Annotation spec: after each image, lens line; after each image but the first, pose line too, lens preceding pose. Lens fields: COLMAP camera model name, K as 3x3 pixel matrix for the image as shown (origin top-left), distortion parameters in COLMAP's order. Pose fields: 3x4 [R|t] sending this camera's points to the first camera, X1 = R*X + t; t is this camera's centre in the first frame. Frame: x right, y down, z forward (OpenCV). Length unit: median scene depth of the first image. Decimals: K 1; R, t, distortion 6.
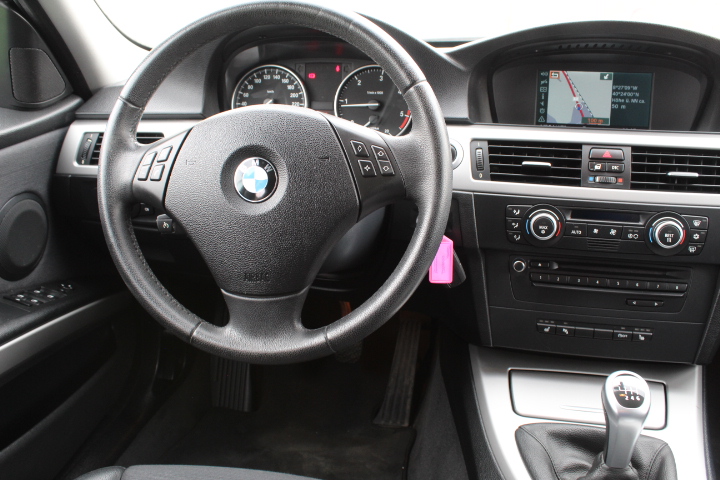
lens RADIAL K [[679.0, 0, 360.0], [0, 679.0, 240.0], [0, 0, 1]] dist [-0.157011, 0.173796]
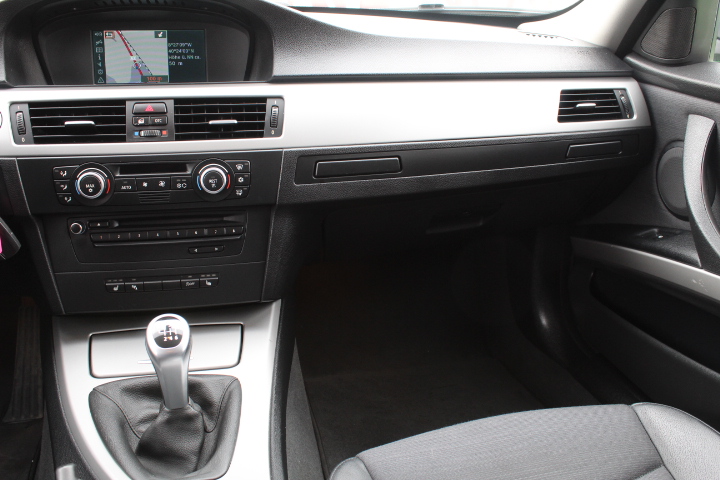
lens RADIAL K [[679.0, 0, 360.0], [0, 679.0, 240.0], [0, 0, 1]] dist [-0.157011, 0.173796]
pose [[0.905530, -0.120661, 0.406763, 0.218688], [0.110427, 0.992693, 0.048639, 0.055172], [-0.409660, 0.000873, 0.912238, -0.056414]]
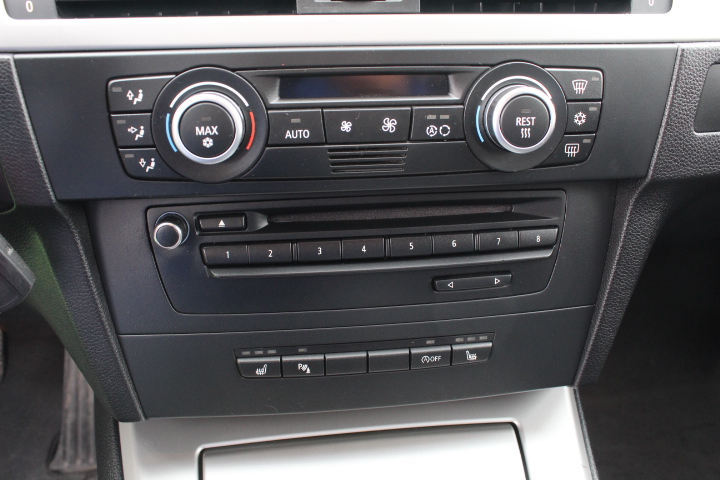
lens RADIAL K [[679.0, 0, 360.0], [0, 679.0, 240.0], [0, 0, 1]] dist [-0.157011, 0.173796]
pose [[0.938831, -0.144079, 0.312791, 0.221717], [0.098992, 0.982847, 0.155603, -0.008623], [-0.329845, -0.115121, 0.936990, 0.603311]]
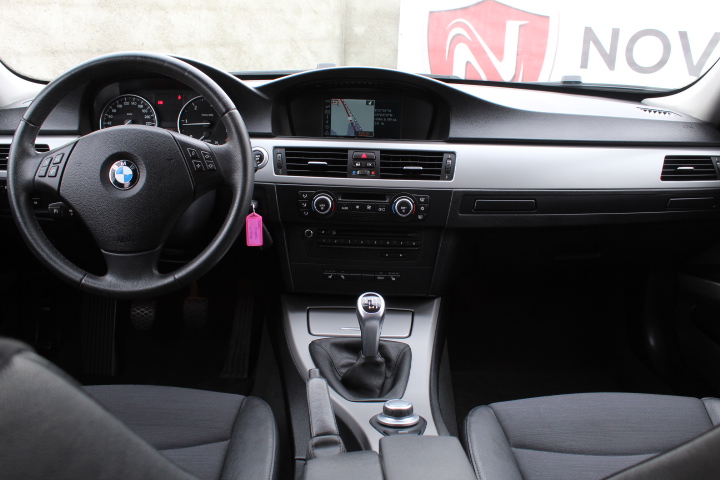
lens RADIAL K [[679.0, 0, 360.0], [0, 679.0, 240.0], [0, 0, 1]] dist [-0.157011, 0.173796]
pose [[0.976947, -0.031227, 0.211188, 0.034363], [0.035797, 0.999200, -0.017850, 0.084977], [-0.210461, 0.024998, 0.977283, -0.467886]]
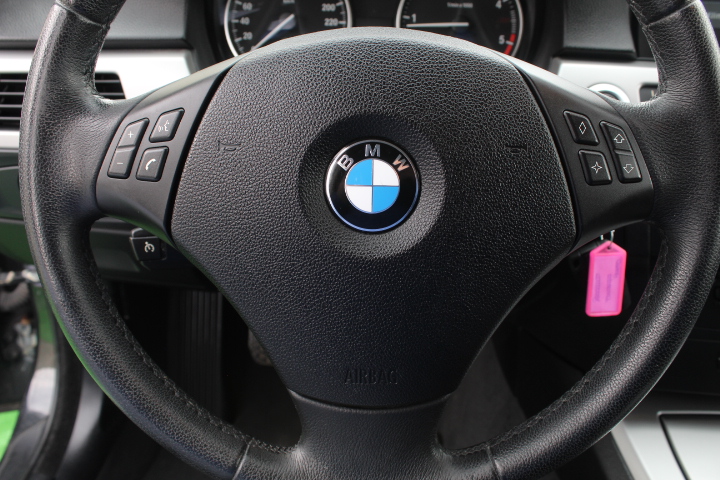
lens RADIAL K [[672.5, 0, 360.5], [0, 672.5, 211.0], [0, 0, 1]] dist [-0.081924, 0.166155]
pose [[0.990035, -0.024299, 0.138711, -0.191754], [0.012168, 0.996078, 0.087643, -0.092971], [-0.140297, -0.085082, 0.986447, 0.427495]]
